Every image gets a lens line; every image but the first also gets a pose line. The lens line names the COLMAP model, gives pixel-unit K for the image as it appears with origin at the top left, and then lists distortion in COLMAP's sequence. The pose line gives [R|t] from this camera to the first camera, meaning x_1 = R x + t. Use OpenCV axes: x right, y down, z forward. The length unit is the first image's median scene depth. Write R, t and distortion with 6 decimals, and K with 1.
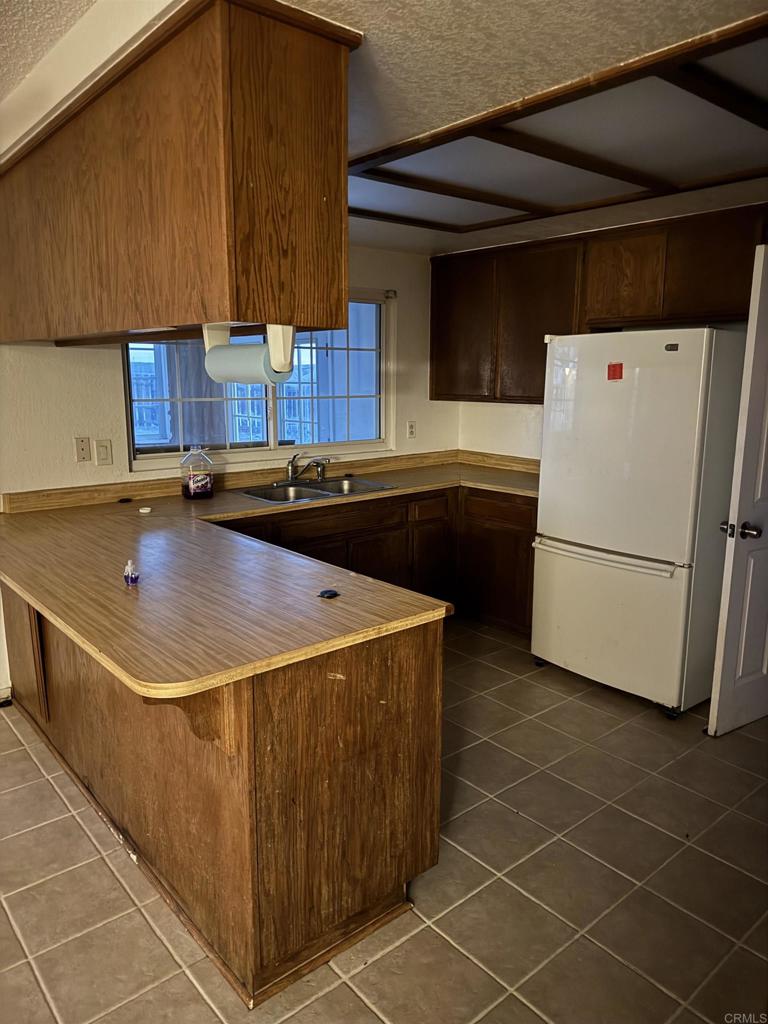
lens RADIAL K [[724.6, 0, 383.9], [0, 724.6, 505.4], [0, 0, 1]] dist [0.012276, -0.039748]
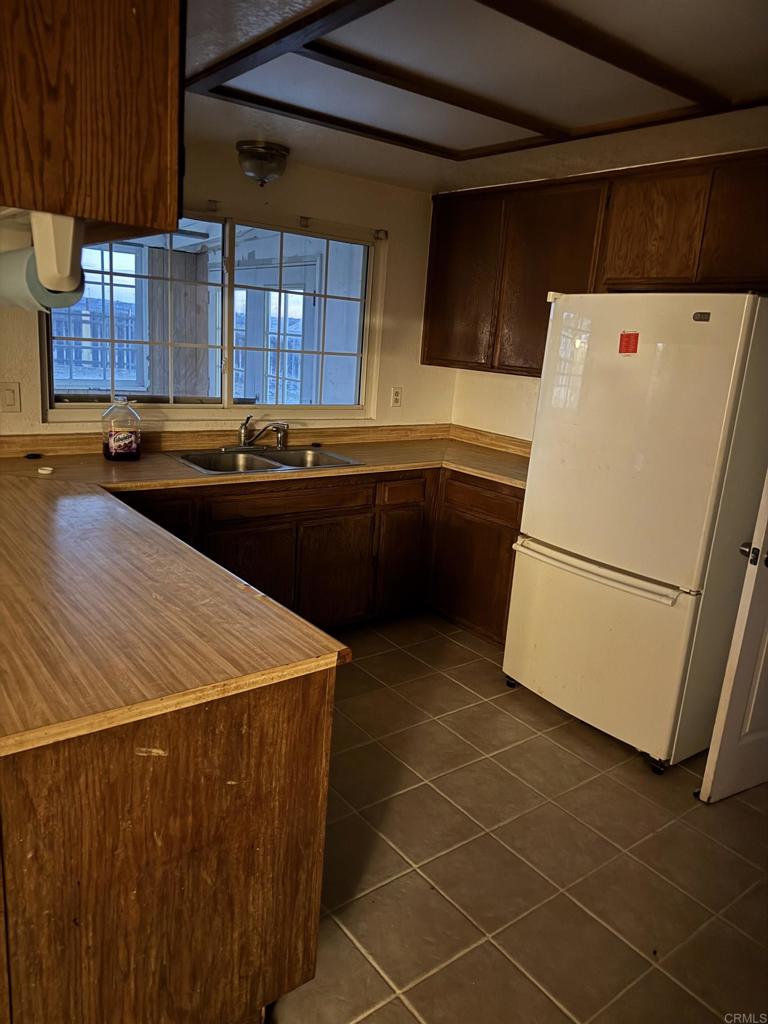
lens RADIAL K [[724.6, 0, 388.8], [0, 724.6, 509.1], [0, 0, 1]] dist [0.012276, -0.039748]
pose [[0.996694, 0.078105, -0.022369, 0.090835], [-0.076751, 0.995472, 0.056073, -0.028345], [0.026647, -0.054171, 0.998176, 0.192968]]
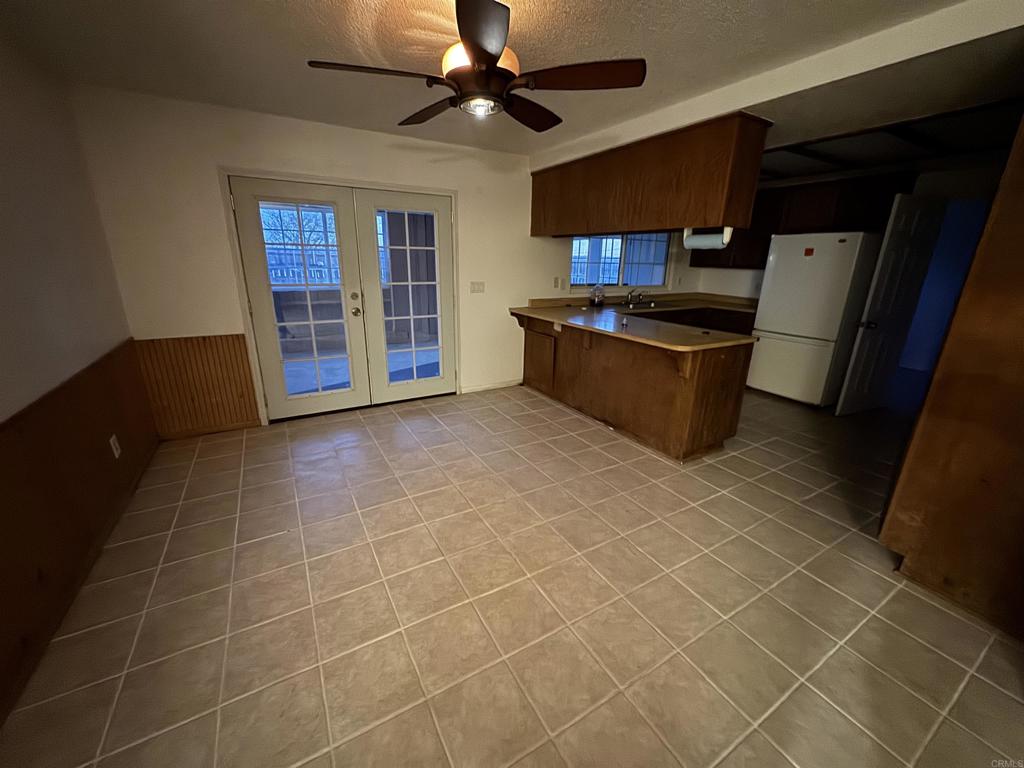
lens RADIAL K [[407.9, 0, 510.6], [0, 407.9, 381.6], [0, 0, 1]] dist [-0.005539, 0.000434]
pose [[0.984426, 0.066961, -0.162550, -0.358055], [-0.048388, 0.992111, 0.115647, 0.110702], [0.169011, -0.105980, 0.979900, -0.416515]]
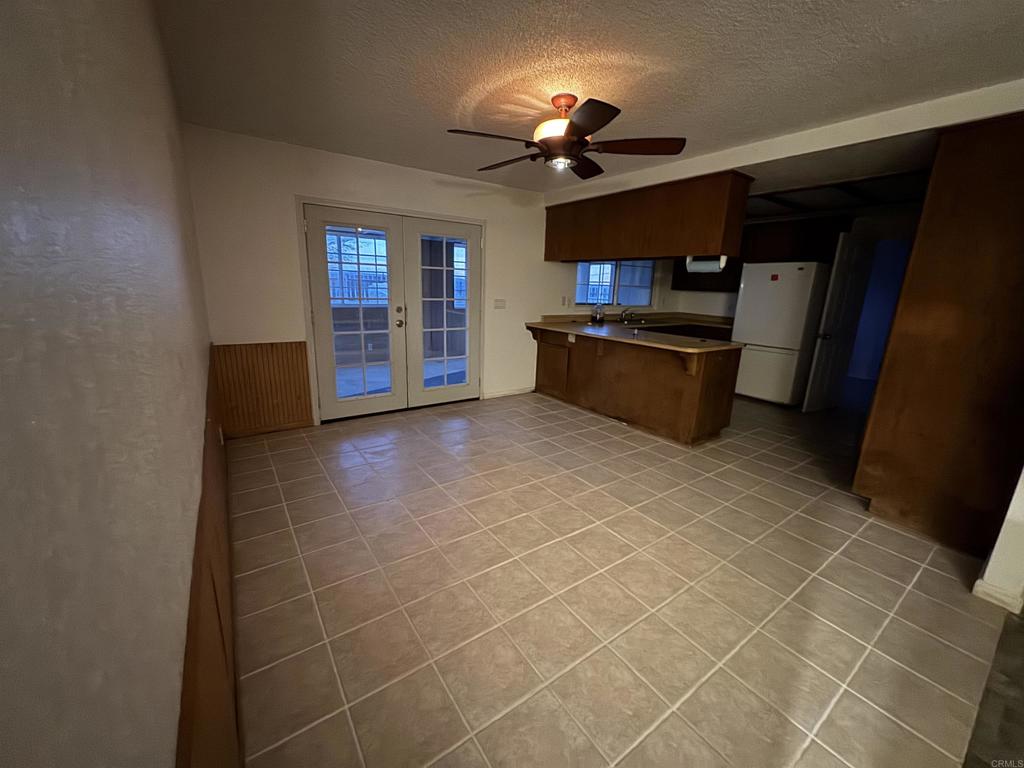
lens RADIAL K [[407.9, 0, 511.0], [0, 407.9, 381.2], [0, 0, 1]] dist [-0.005539, 0.000434]
pose [[0.995496, 0.050394, -0.080296, -0.527214], [-0.046339, 0.997593, 0.051593, 0.169703], [0.082703, -0.047640, 0.995435, -0.611319]]
